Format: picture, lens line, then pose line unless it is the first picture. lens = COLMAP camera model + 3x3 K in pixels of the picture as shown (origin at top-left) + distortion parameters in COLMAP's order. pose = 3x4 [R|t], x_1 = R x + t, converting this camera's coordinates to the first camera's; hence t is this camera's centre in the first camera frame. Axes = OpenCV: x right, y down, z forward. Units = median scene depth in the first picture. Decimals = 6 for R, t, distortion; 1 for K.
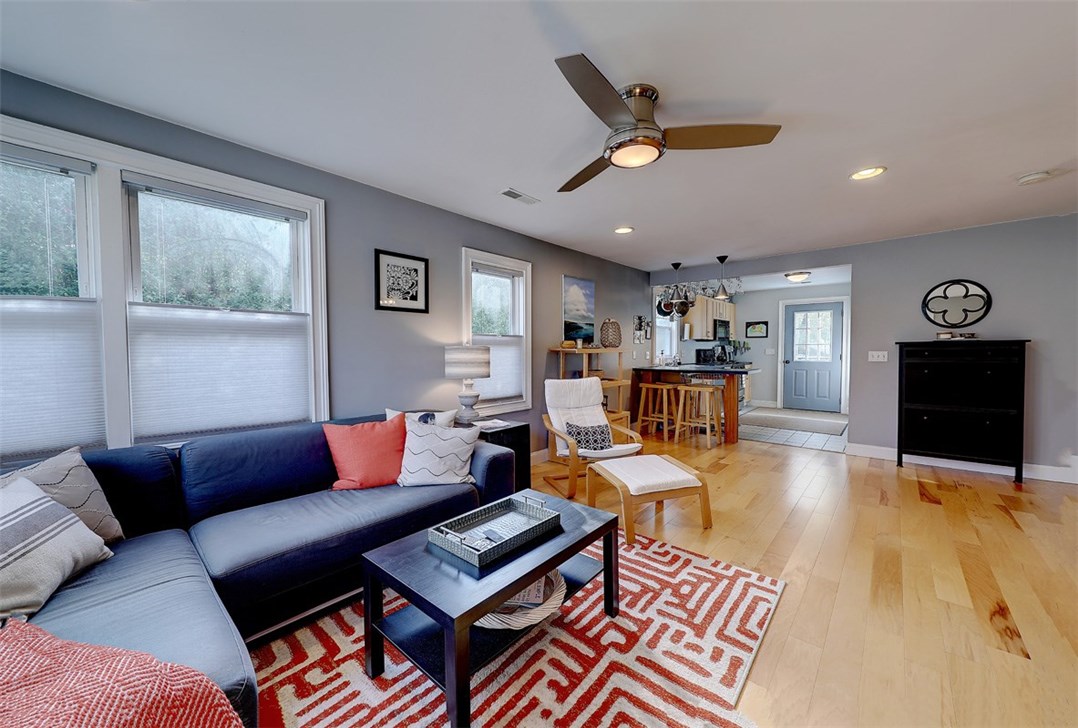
lens RADIAL K [[400.2, 0, 546.2], [0, 400.2, 360.1], [0, 0, 1]] dist [0.004054, 0.000009]
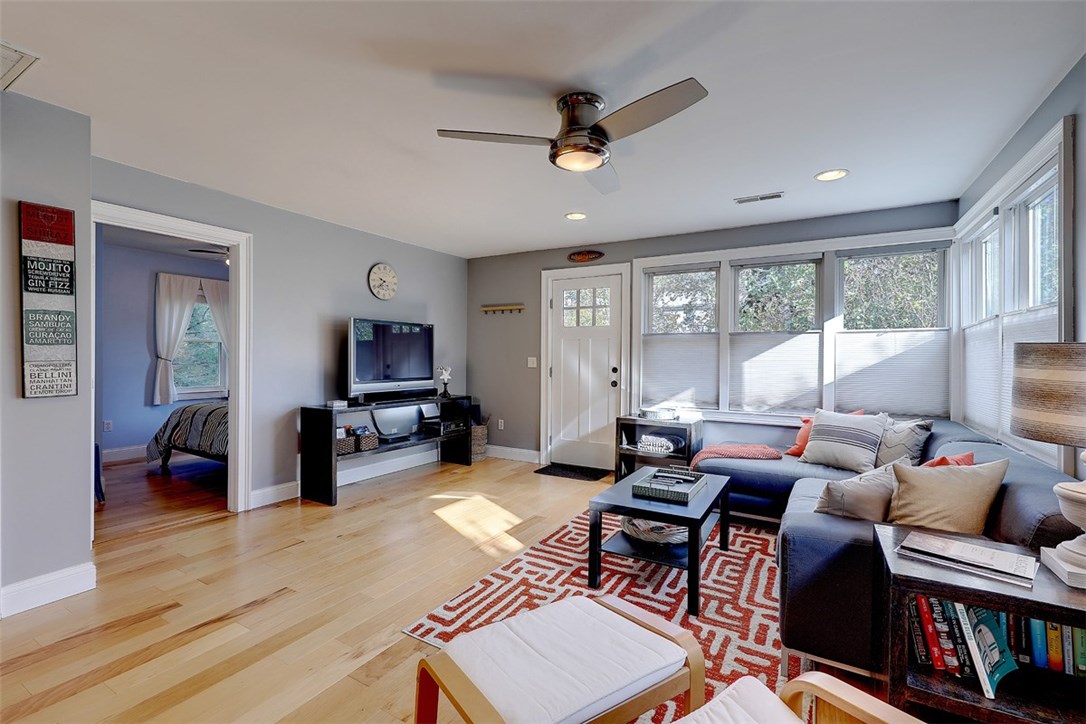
lens RADIAL K [[479.1, 0, 546.7], [0, 479.1, 357.3], [0, 0, 1]] dist [0.003812, -0.001039]
pose [[-0.983354, -0.000531, -0.181698, 0.366026], [-0.005103, 0.999682, 0.024694, -0.035978], [0.181627, 0.025210, -0.983044, 1.545053]]
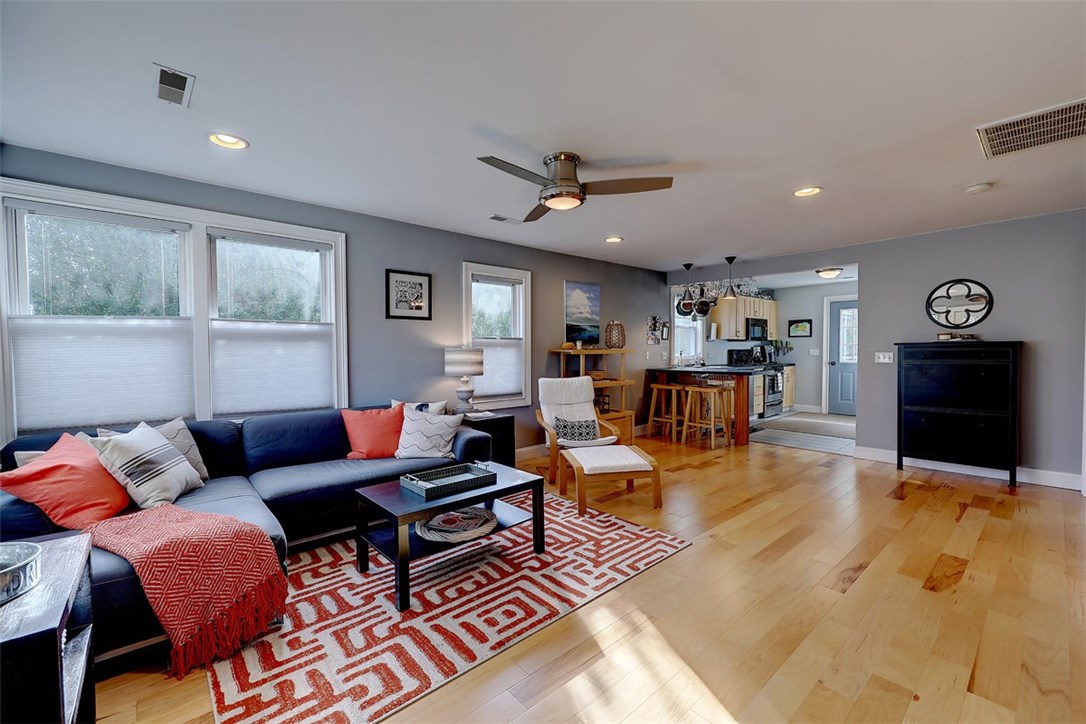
lens RADIAL K [[450.9, 0, 552.1], [0, 450.9, 356.9], [0, 0, 1]] dist [0.007164, -0.000385]
pose [[0.992505, 0.001479, -0.122198, 0.259336], [-0.002539, 0.999961, -0.008516, 0.001008], [0.122181, 0.008763, 0.992469, -0.319765]]
